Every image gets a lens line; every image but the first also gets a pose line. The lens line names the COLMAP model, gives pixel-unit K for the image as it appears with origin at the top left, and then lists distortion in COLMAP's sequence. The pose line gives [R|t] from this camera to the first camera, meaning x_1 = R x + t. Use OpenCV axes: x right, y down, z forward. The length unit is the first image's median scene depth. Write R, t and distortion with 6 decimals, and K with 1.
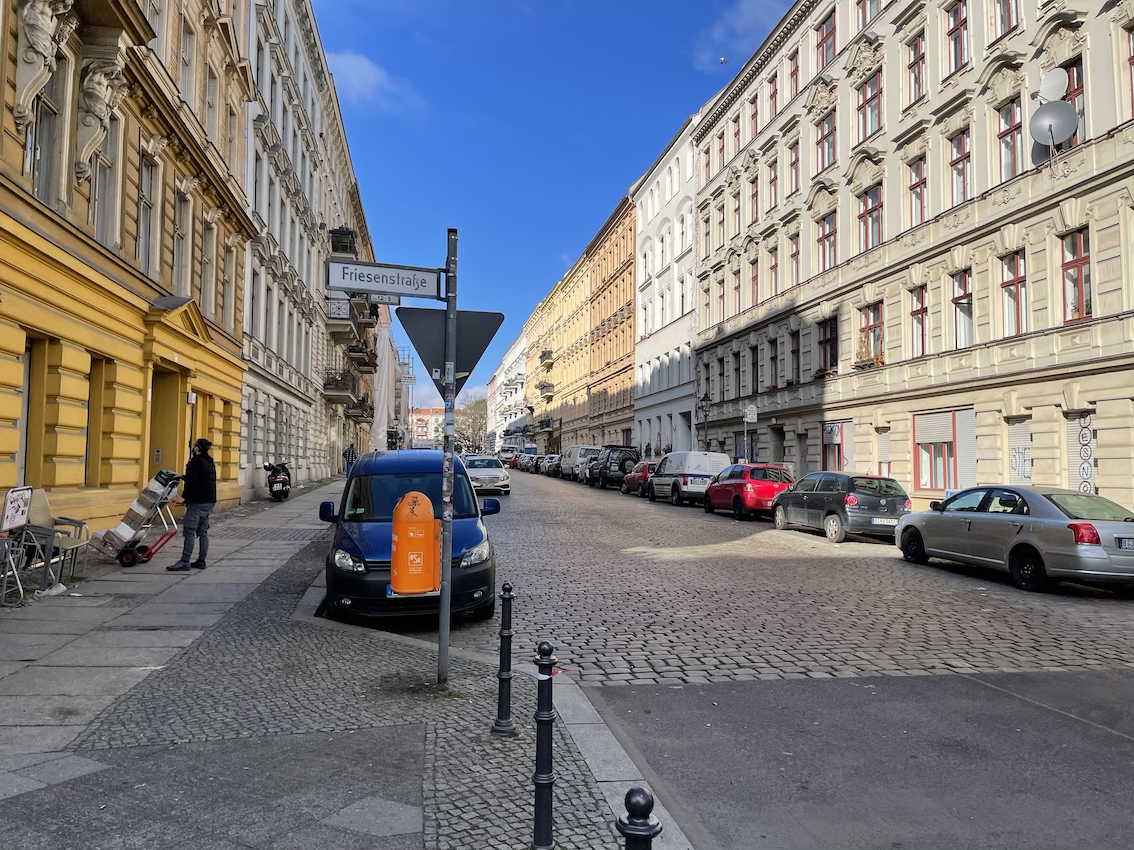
lens RADIAL K [[792.5, 0, 568.1], [0, 792.5, 440.1], [0, 0, 1]] dist [0.007435, -0.052837]
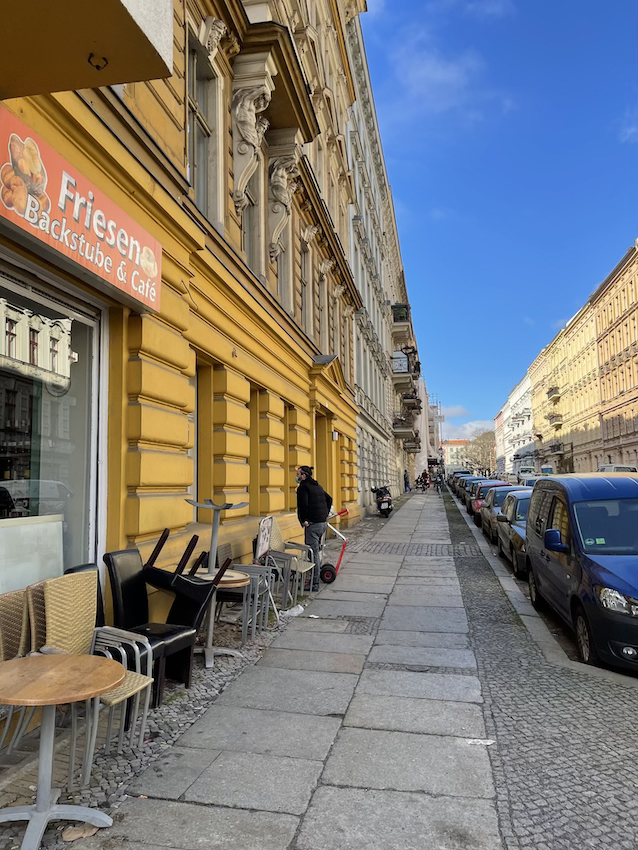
lens RADIAL K [[594.0, 0, 315.1], [0, 594.0, 445.6], [0, 0, 1]] dist [0.007435, -0.052837]
pose [[0.929588, -0.046536, -0.365652, -0.085476], [0.034307, 0.998616, -0.039875, -0.001284], [0.367001, 0.024522, 0.929897, 0.063932]]
